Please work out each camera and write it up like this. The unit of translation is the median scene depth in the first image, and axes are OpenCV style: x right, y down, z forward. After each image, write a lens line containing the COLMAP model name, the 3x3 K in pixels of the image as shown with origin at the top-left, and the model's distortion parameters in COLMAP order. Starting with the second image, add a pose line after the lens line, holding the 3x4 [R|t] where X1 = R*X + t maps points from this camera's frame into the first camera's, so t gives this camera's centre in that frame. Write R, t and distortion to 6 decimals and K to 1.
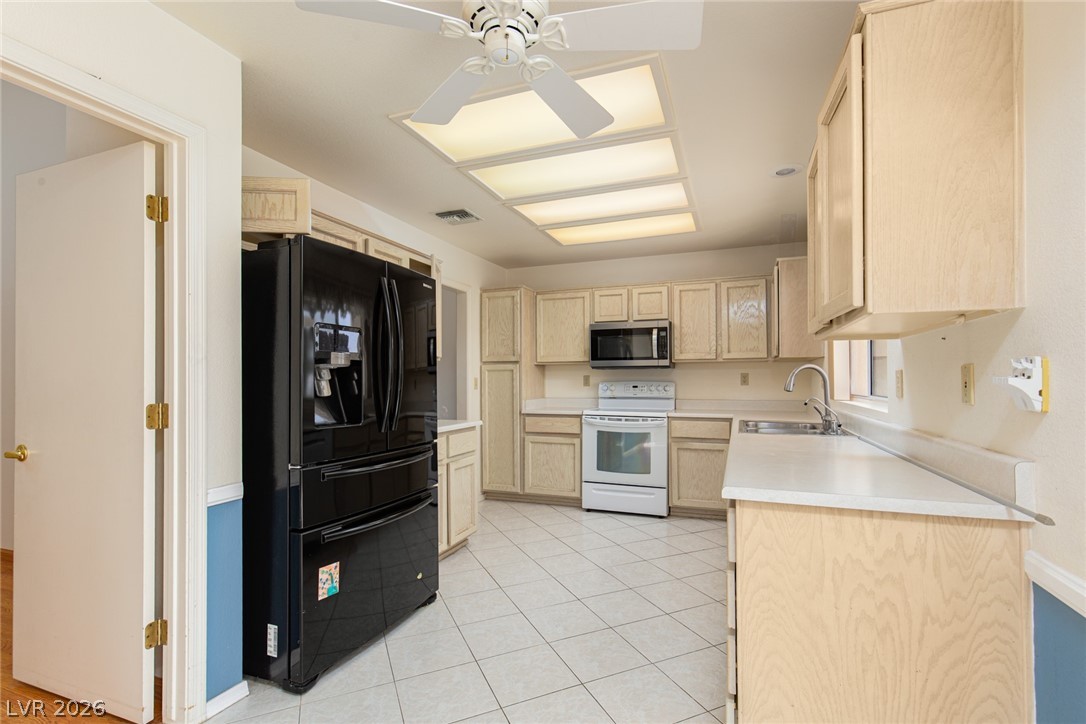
lens RADIAL K [[509.4, 0, 540.2], [0, 509.4, 375.5], [0, 0, 1]] dist [0.001936, 0.000098]
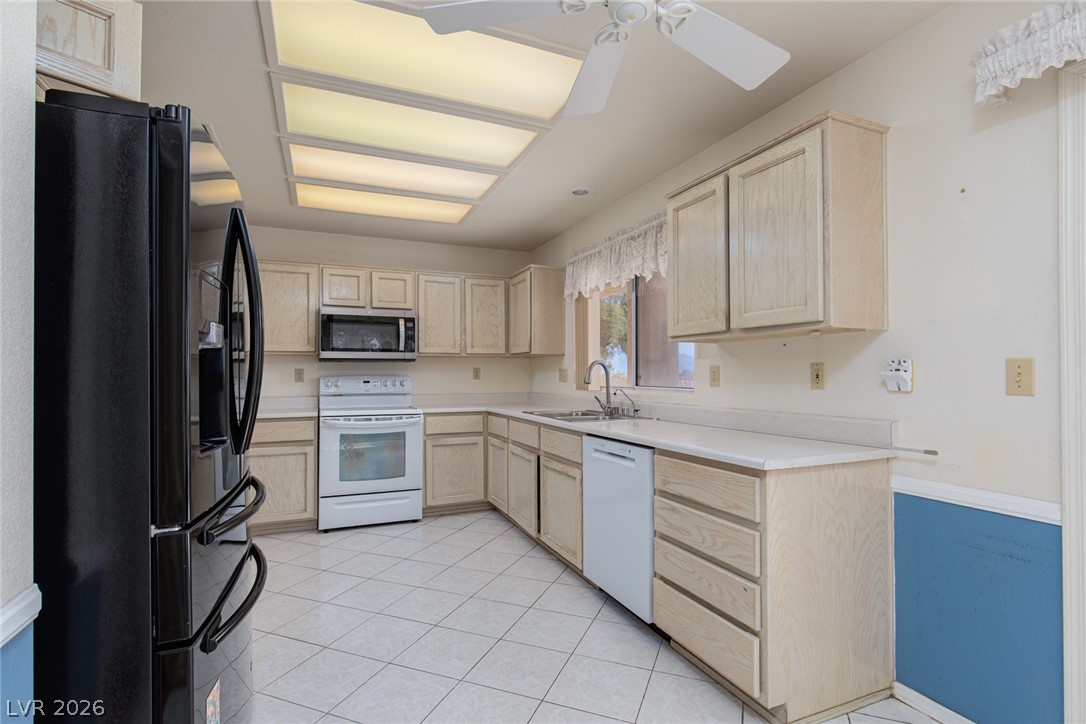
lens RADIAL K [[524.9, 0, 543.8], [0, 524.9, 368.8], [0, 0, 1]] dist [-0.001389, -0.000263]
pose [[0.706943, 0.008072, 0.707225, -0.275805], [-0.005498, 0.999967, -0.005917, 0.003155], [-0.707249, 0.000294, 0.706964, 0.151214]]
